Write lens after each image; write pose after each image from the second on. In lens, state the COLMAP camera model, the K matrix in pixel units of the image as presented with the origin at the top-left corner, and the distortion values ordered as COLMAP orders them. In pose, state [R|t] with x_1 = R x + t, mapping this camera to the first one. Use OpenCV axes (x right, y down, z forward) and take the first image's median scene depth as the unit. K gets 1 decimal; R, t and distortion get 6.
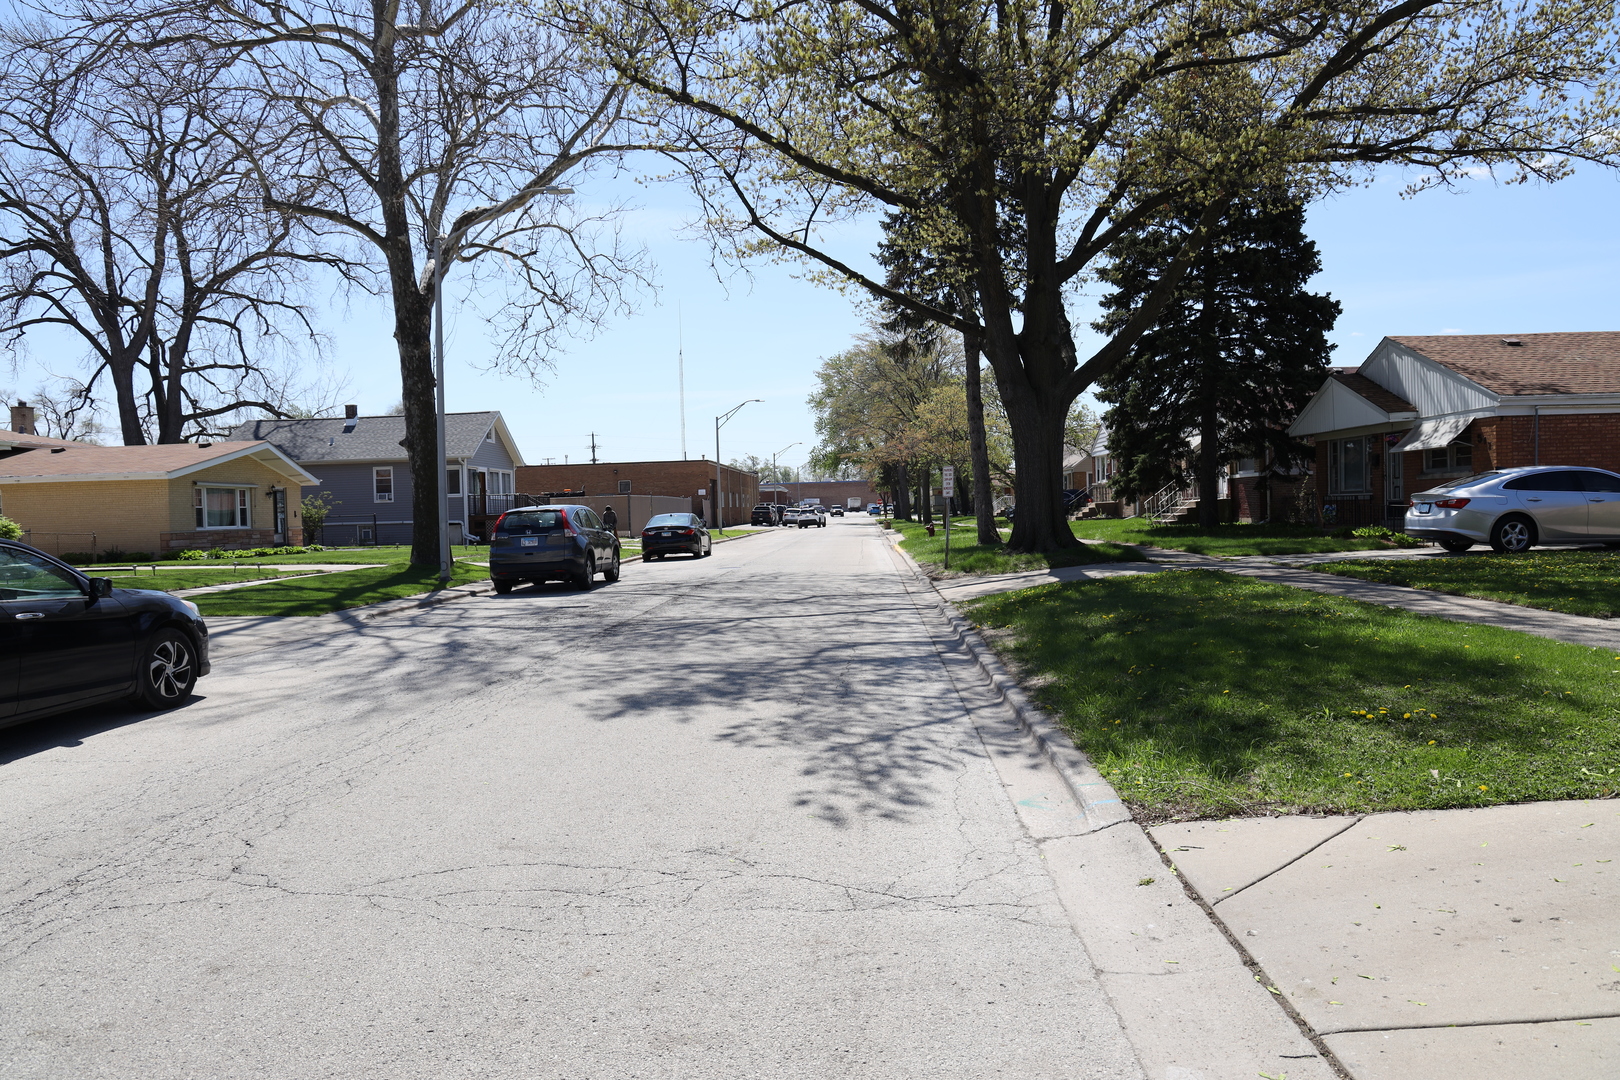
lens RADIAL K [[1099.5, 0, 813.2], [0, 1099.5, 546.3], [0, 0, 1]] dist [-0.102834, 0.063166]
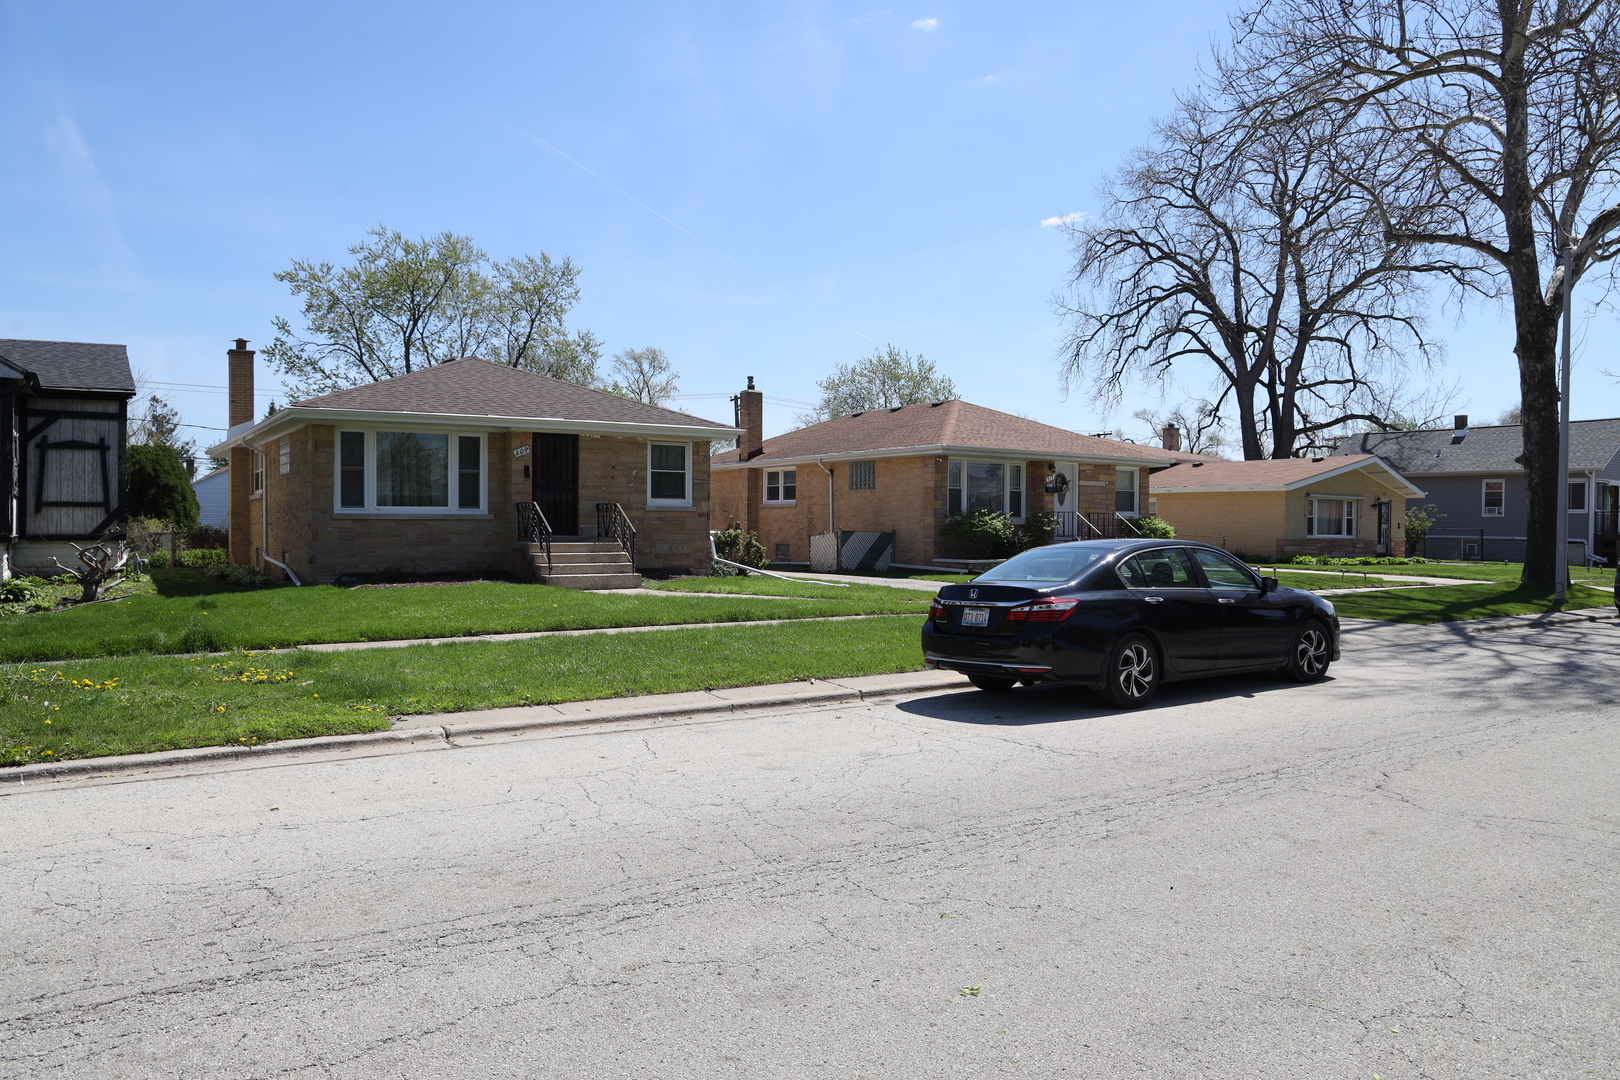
lens RADIAL K [[1102.7, 0, 824.8], [0, 1102.7, 560.2], [0, 0, 1]] dist [-0.119563, 0.082162]
pose [[0.594543, 0.052558, -0.802345, 0.013910], [-0.047690, 0.998410, 0.030062, -0.001474], [0.802649, 0.020391, 0.596104, -0.043459]]
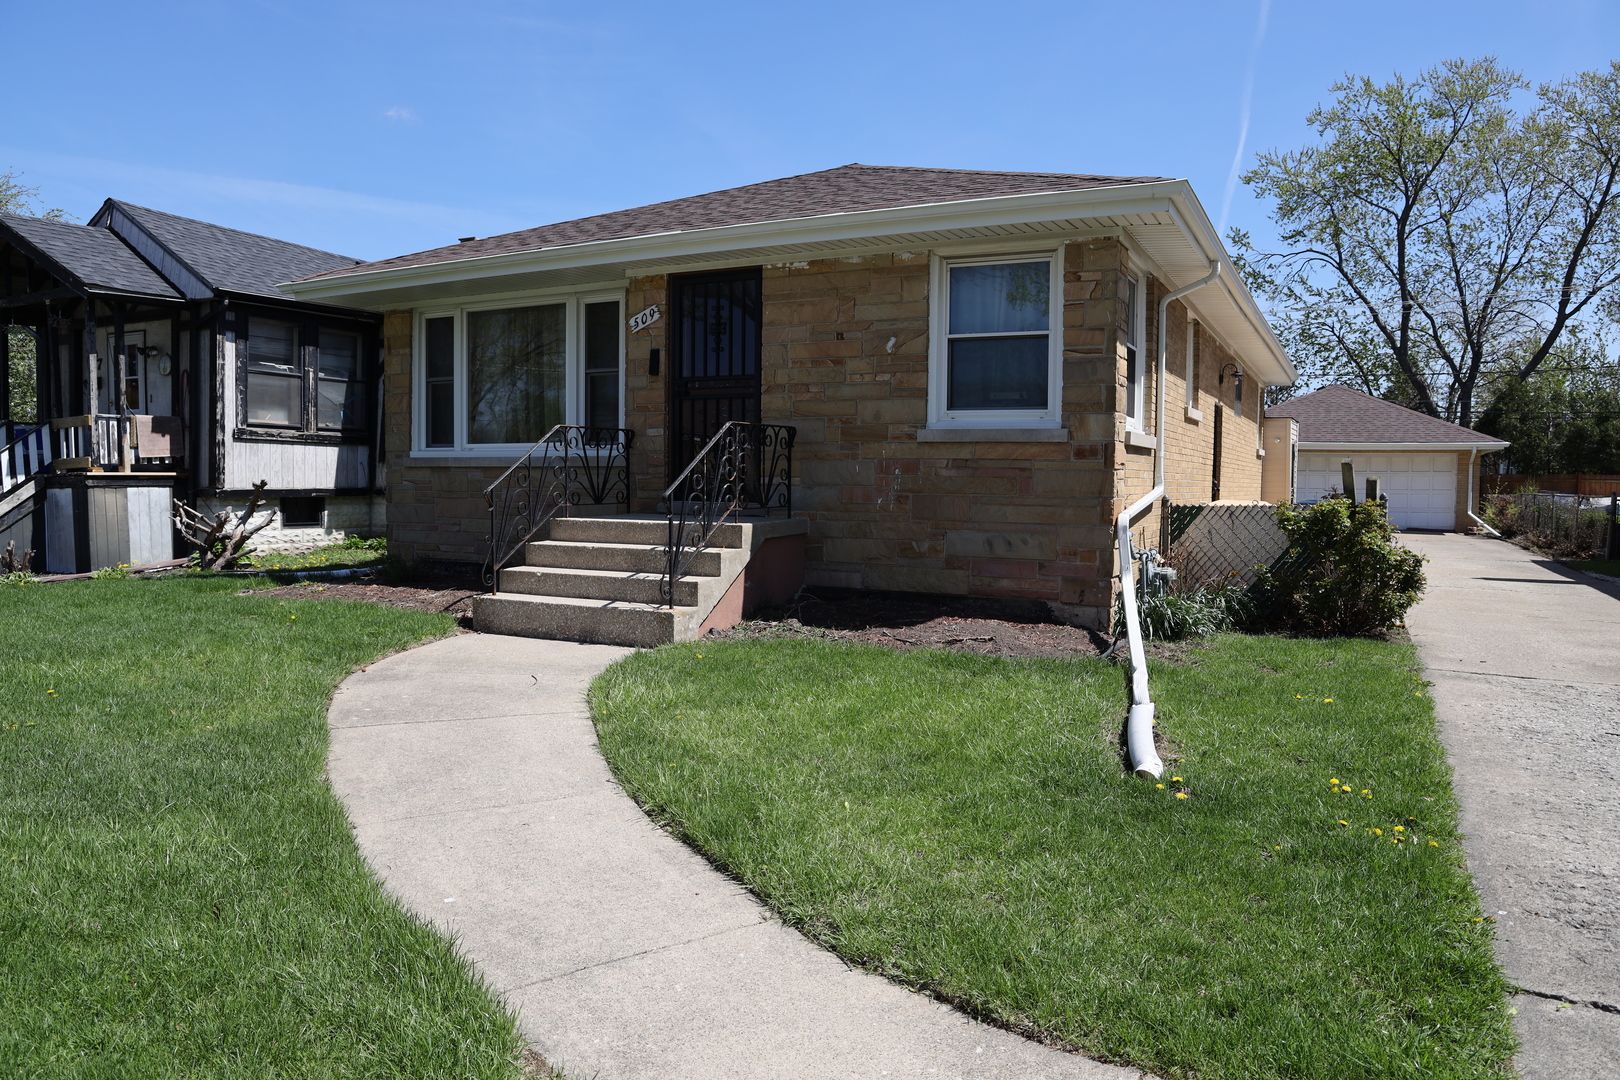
lens RADIAL K [[1099.5, 0, 813.2], [0, 1099.5, 546.3], [0, 0, 1]] dist [-0.102834, 0.063166]
pose [[-0.426029, 0.076429, -0.901475, -0.285782], [-0.030781, 0.994624, 0.098874, -0.005779], [0.904186, 0.069871, -0.421386, 0.287754]]
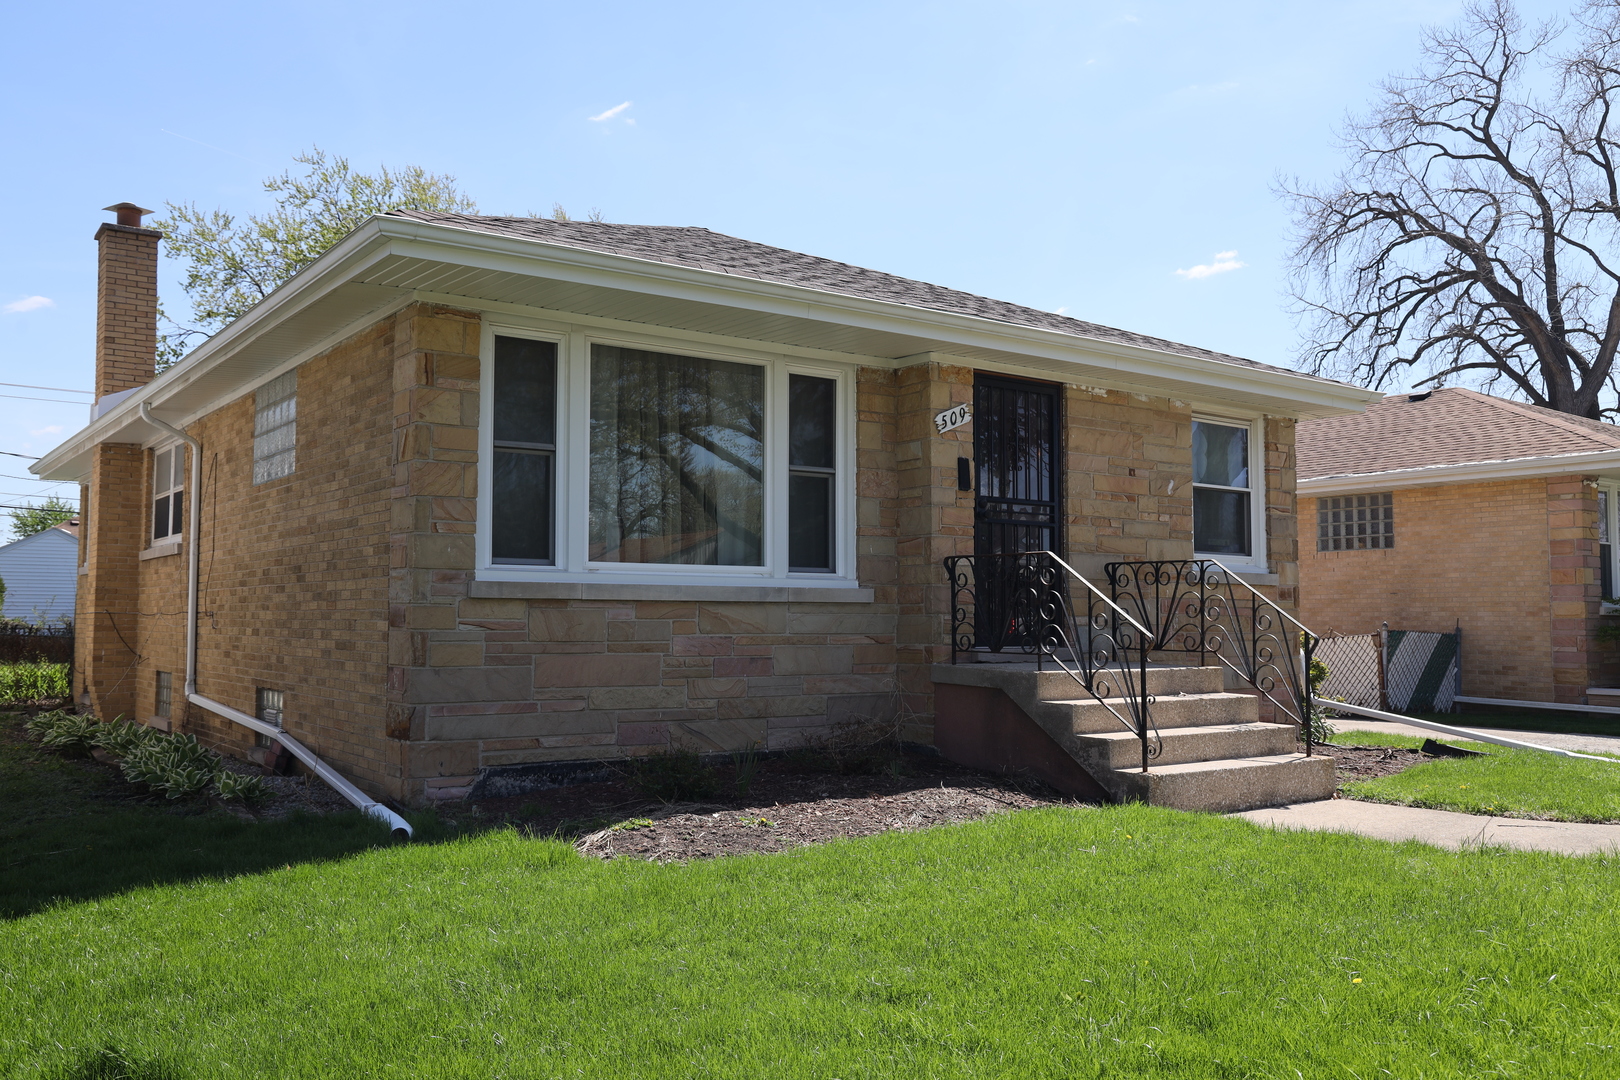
lens RADIAL K [[1344.4, 0, 806.5], [0, 1344.4, 545.2], [0, 0, 1]] dist [-0.036932, 0.077110]
pose [[0.607730, -0.017317, -0.793955, -0.319230], [-0.046597, 0.997262, -0.057419, 0.006321], [0.792775, 0.071891, 0.605260, -0.012731]]
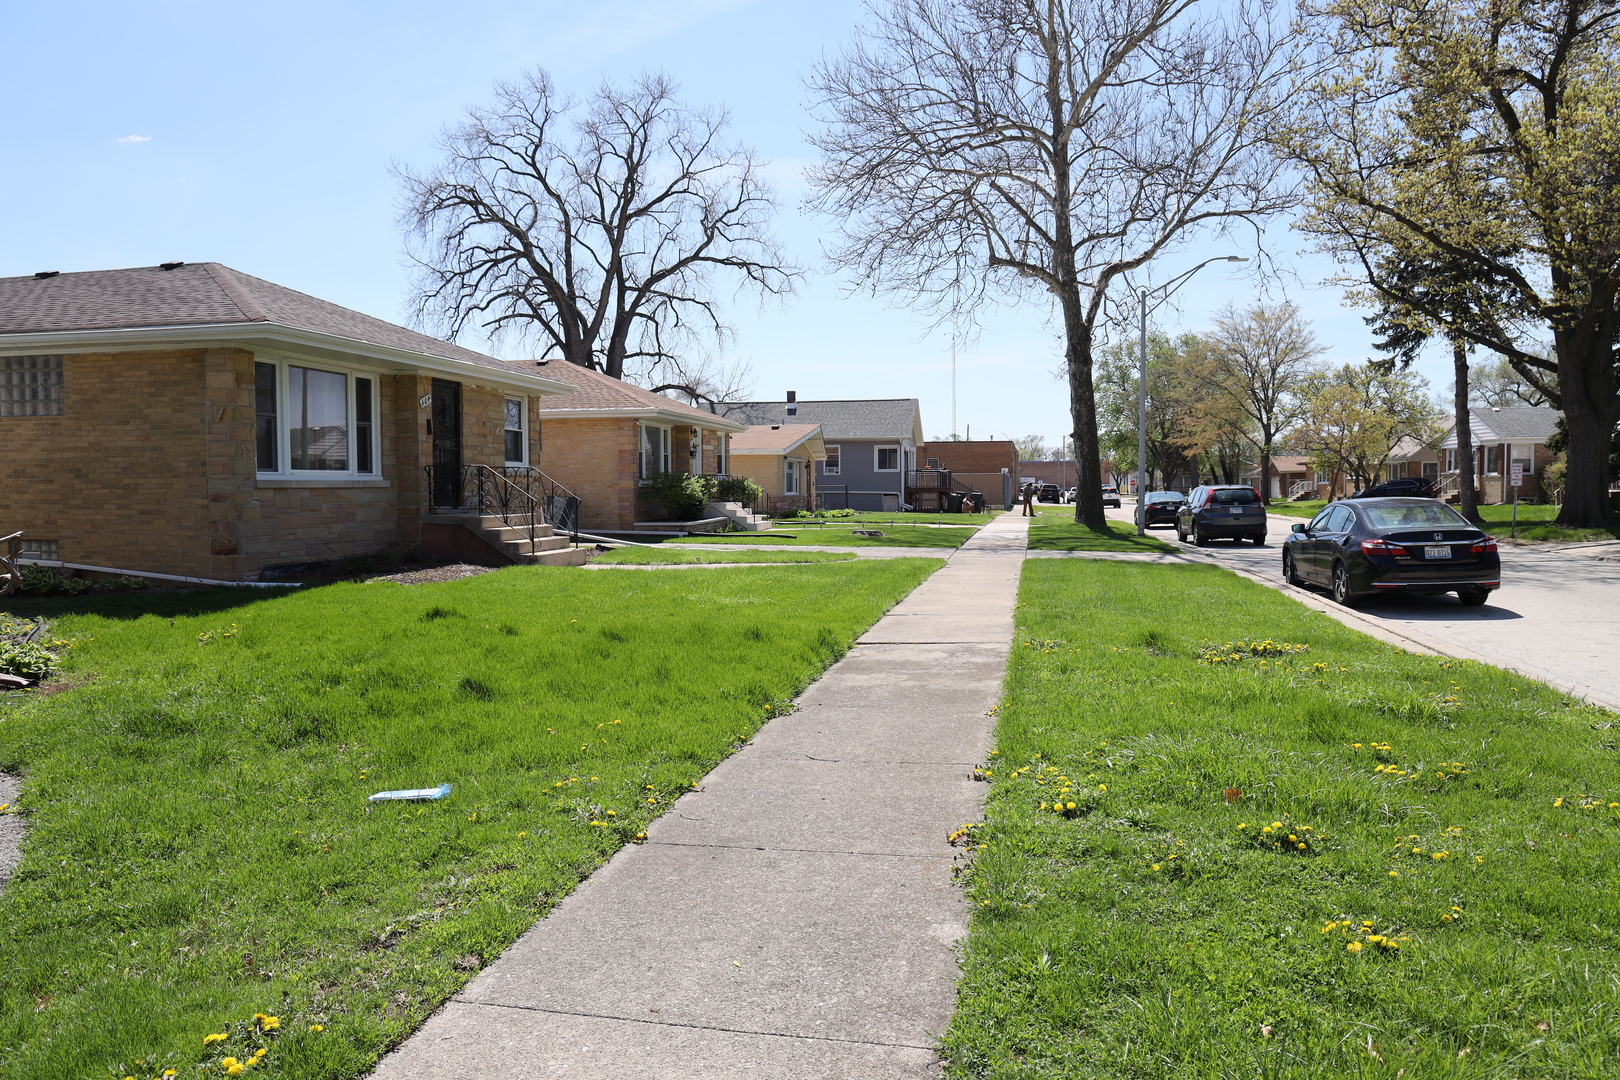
lens RADIAL K [[1099.5, 0, 813.2], [0, 1099.5, 546.3], [0, 0, 1]] dist [-0.102834, 0.063166]
pose [[0.987172, 0.031123, -0.156597, -0.280835], [-0.027657, 0.999323, 0.024267, 0.010200], [0.157246, -0.019625, 0.987364, -0.232634]]
